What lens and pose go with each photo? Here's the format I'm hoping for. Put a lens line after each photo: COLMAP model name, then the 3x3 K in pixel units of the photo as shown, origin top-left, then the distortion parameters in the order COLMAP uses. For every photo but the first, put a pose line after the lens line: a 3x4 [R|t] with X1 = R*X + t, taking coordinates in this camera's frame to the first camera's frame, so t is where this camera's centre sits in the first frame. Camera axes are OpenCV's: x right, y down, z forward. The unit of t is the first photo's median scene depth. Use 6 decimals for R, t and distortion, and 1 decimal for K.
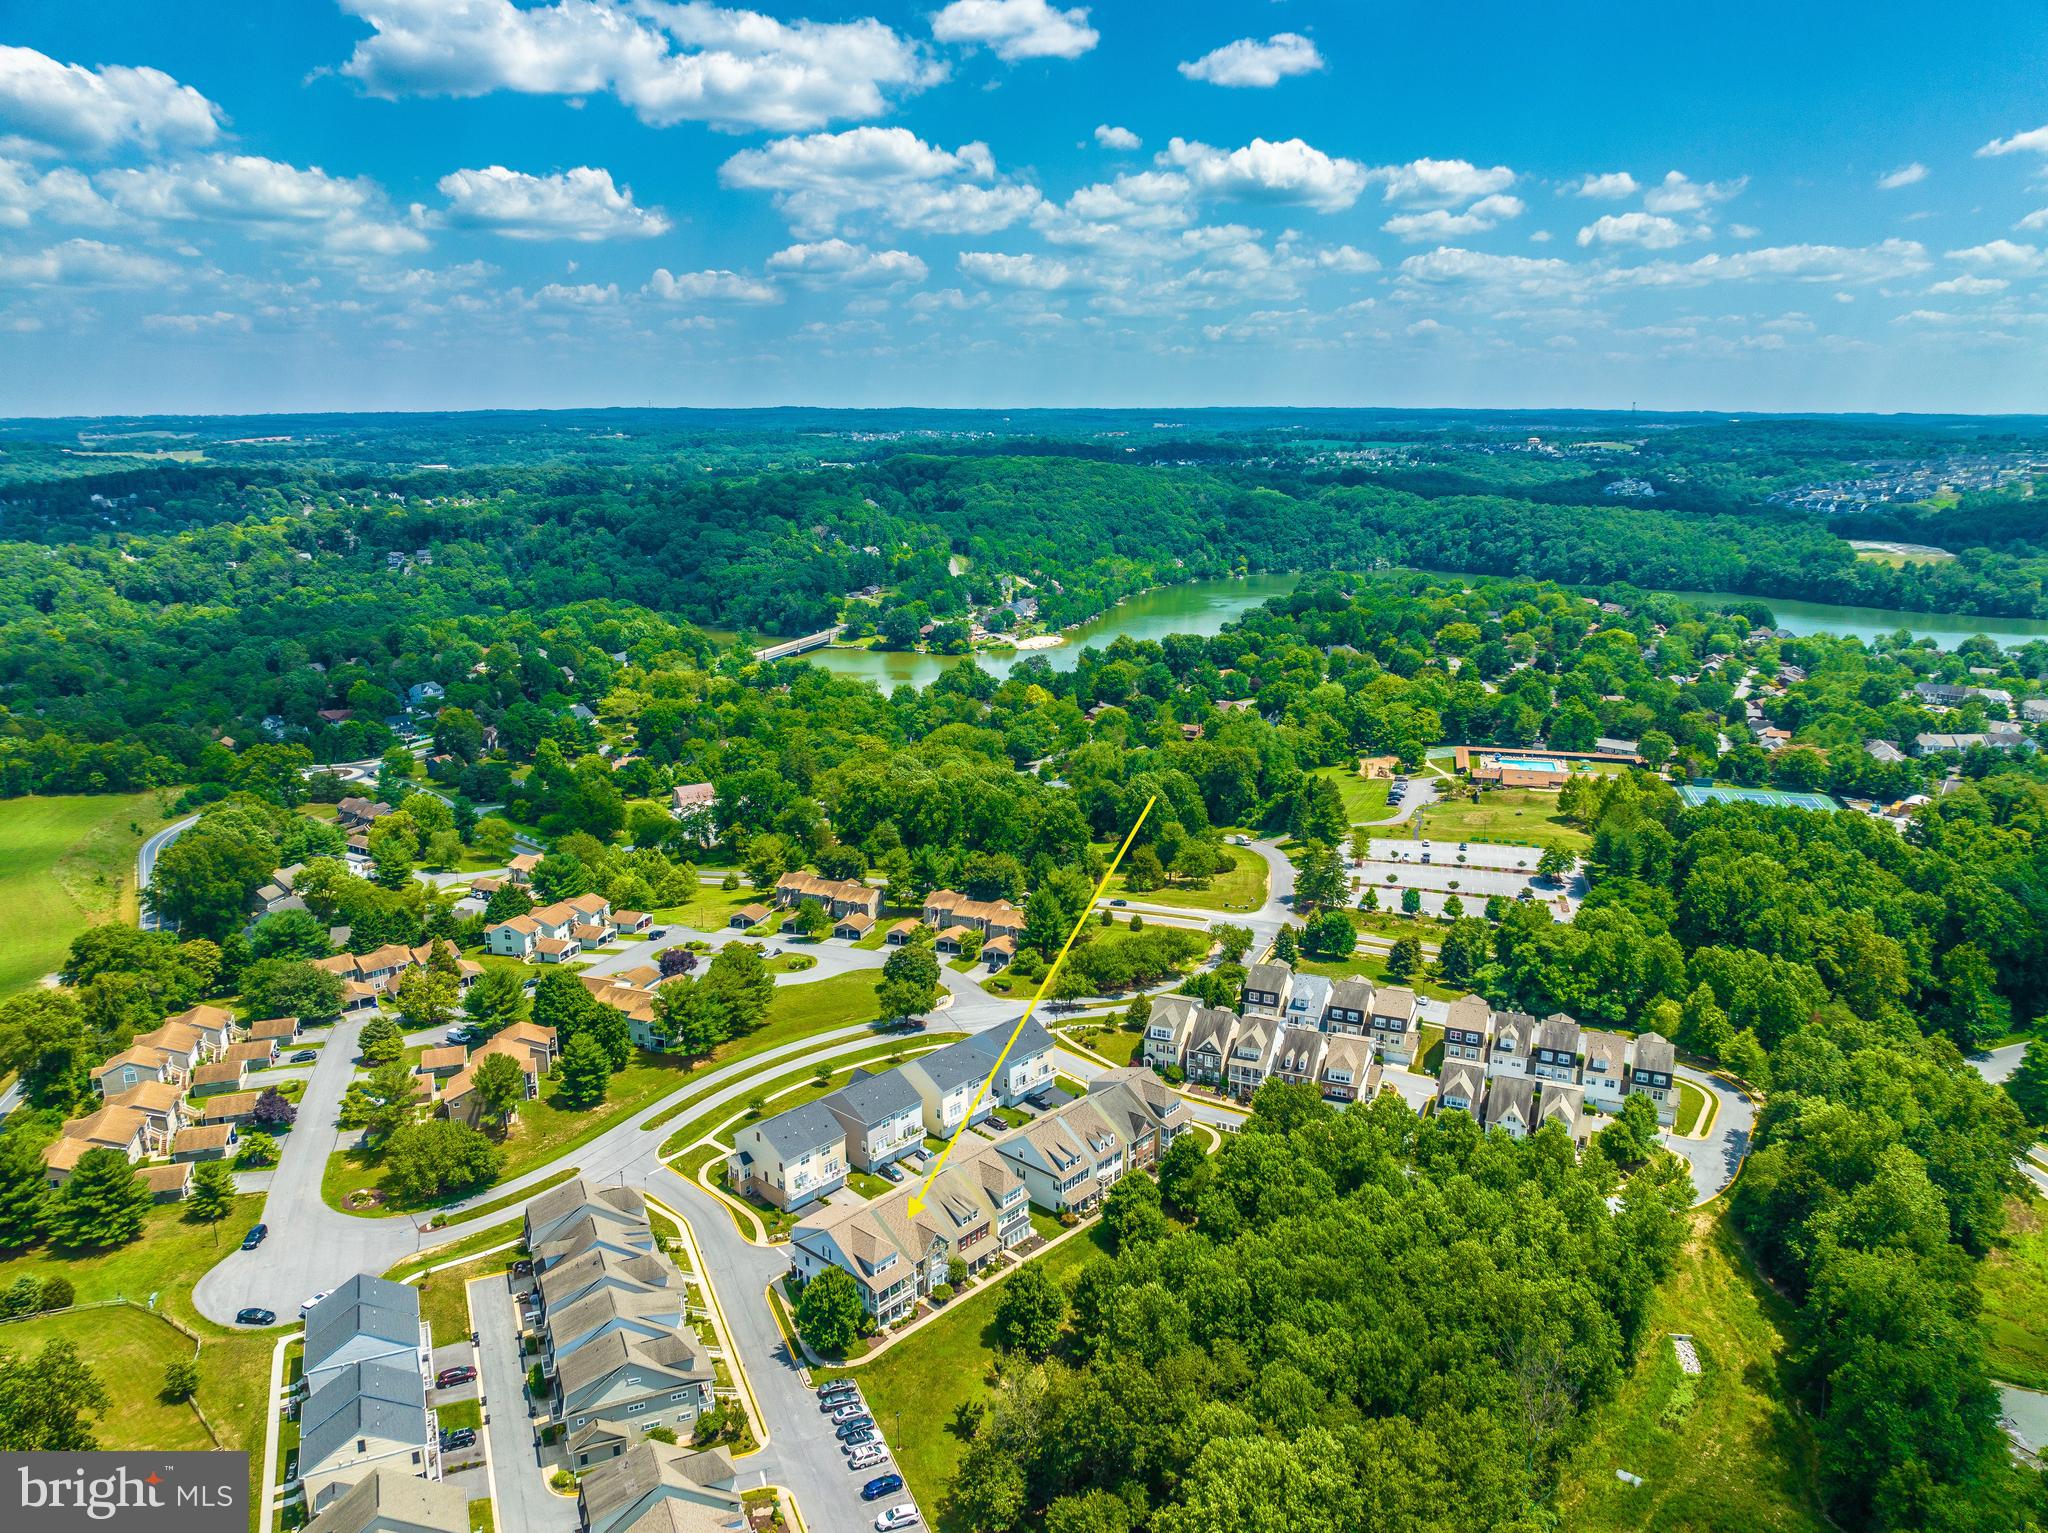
lens RADIAL K [[1443.4, 0, 1024.8], [0, 1443.4, 769.4], [0, 0, 1]] dist [-0.032688, 0.000173]
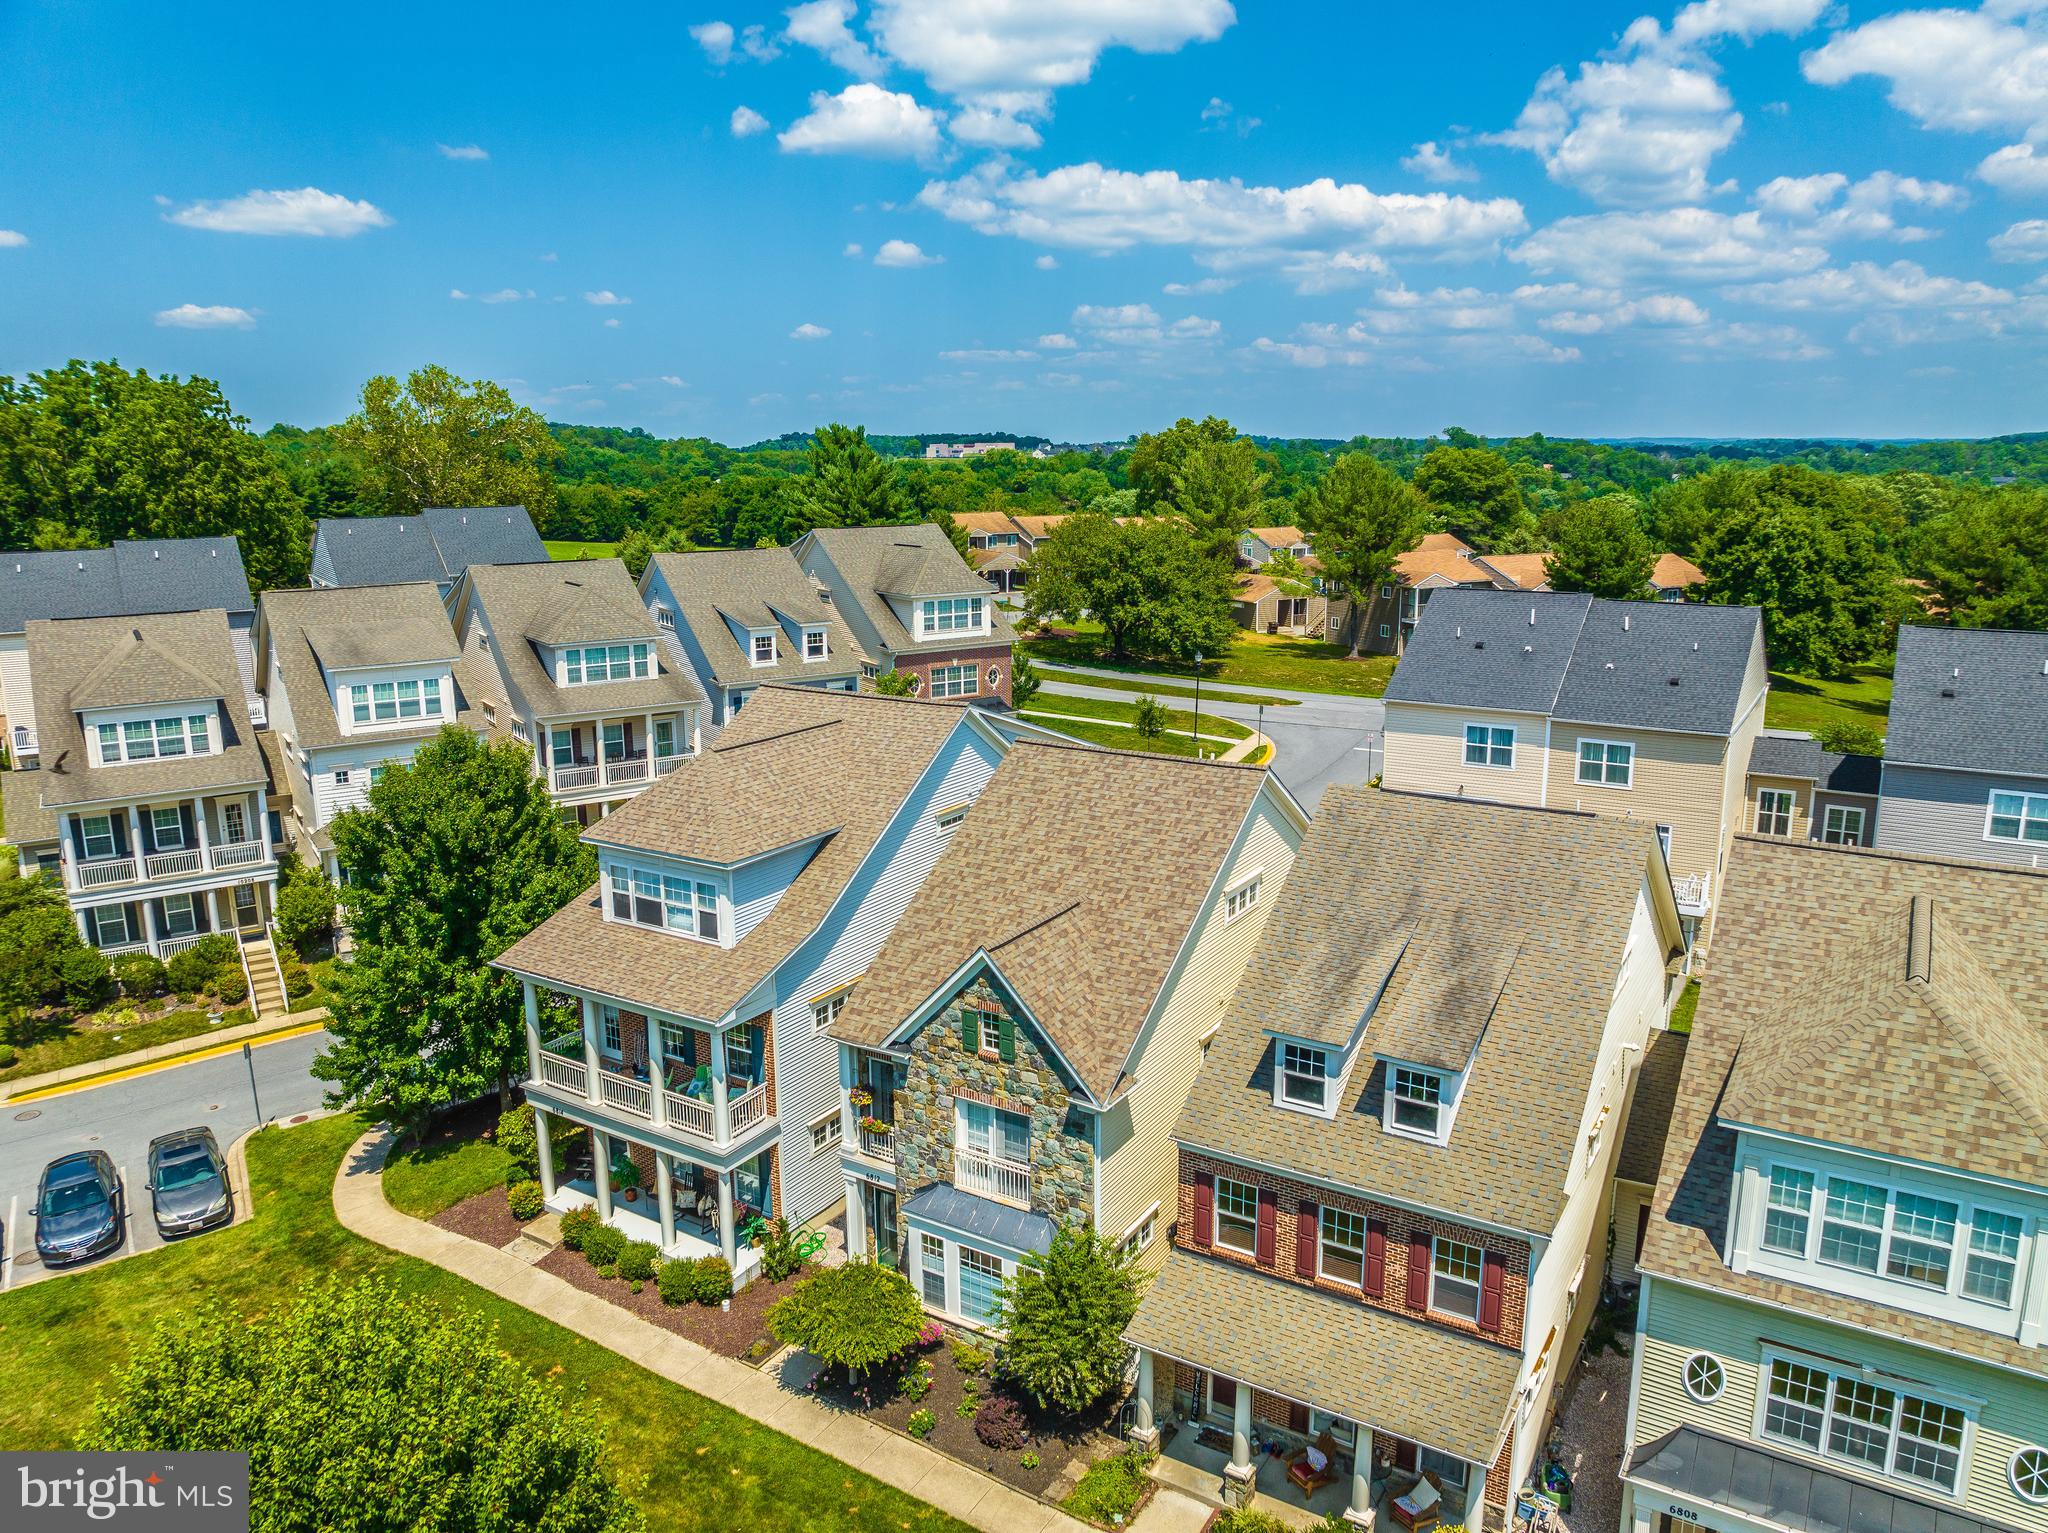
lens RADIAL K [[1439.1, 0, 1031.1], [0, 1439.1, 763.3], [0, 0, 1]] dist [-0.044998, 0.020573]
pose [[0.169015, 0.211744, -0.962600, 0.044733], [-0.234721, 0.957198, 0.169343, 0.166007], [0.957256, 0.197321, 0.211482, 0.578774]]
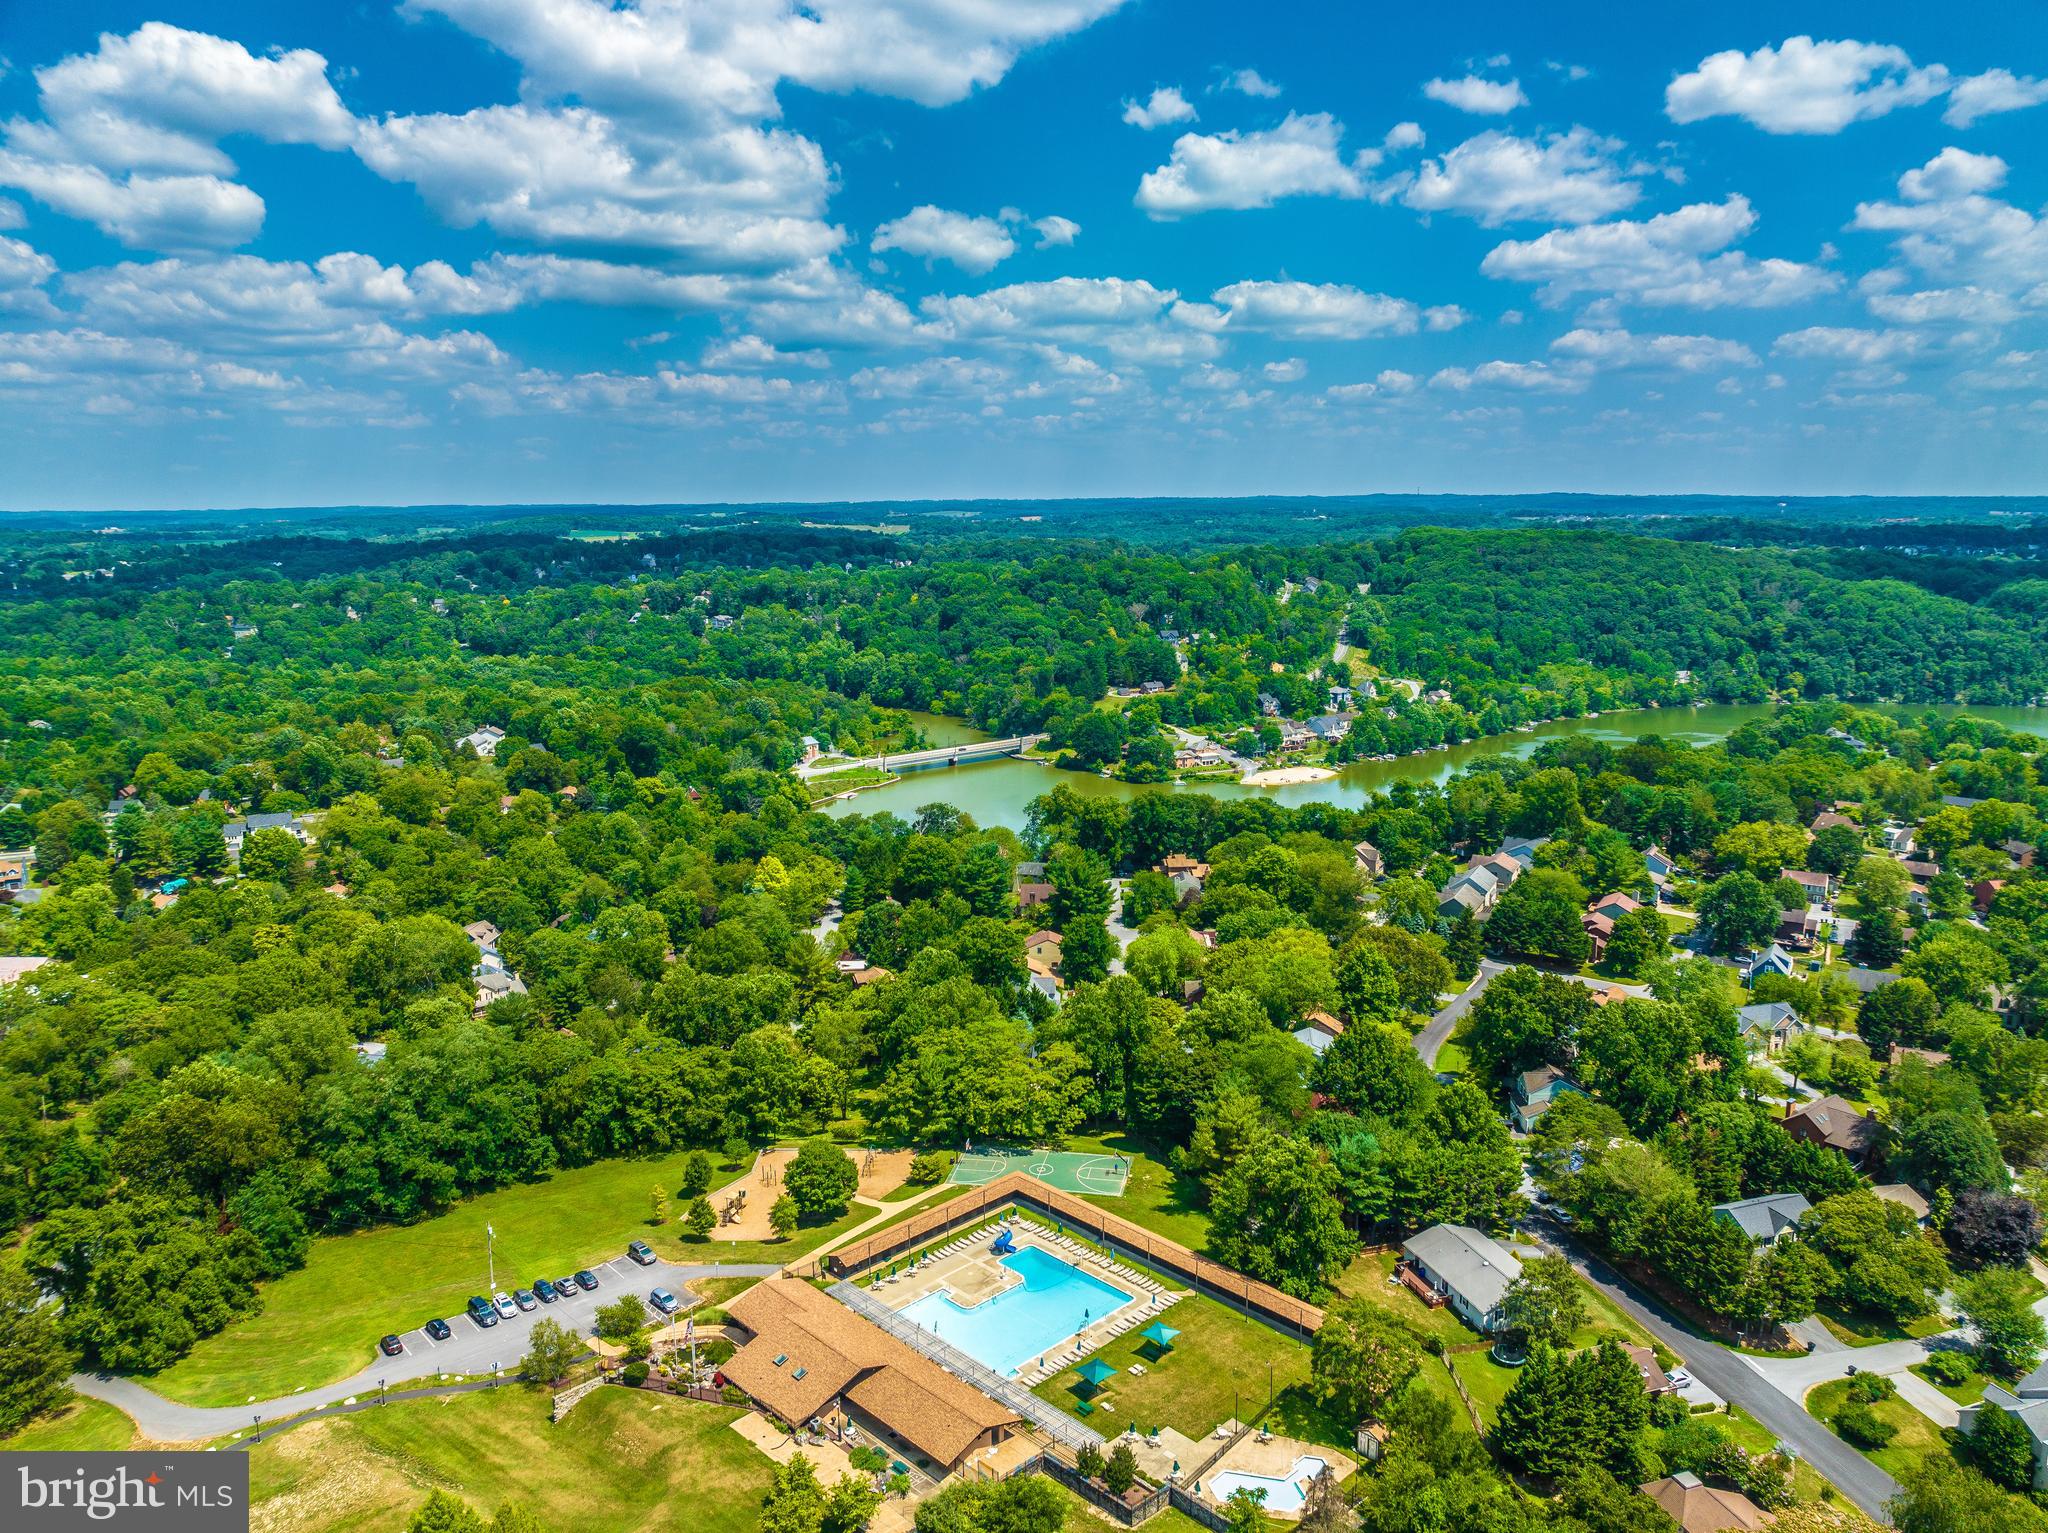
lens RADIAL K [[1439.5, 0, 1024.0], [0, 1439.5, 766.5], [0, 0, 1]] dist [-0.040670, -0.000759]
pose [[0.857915, 0.090179, -0.505815, 0.789636], [-0.120134, 0.992395, -0.026830, -0.185627], [0.499549, 0.083784, 0.862224, 1.063861]]
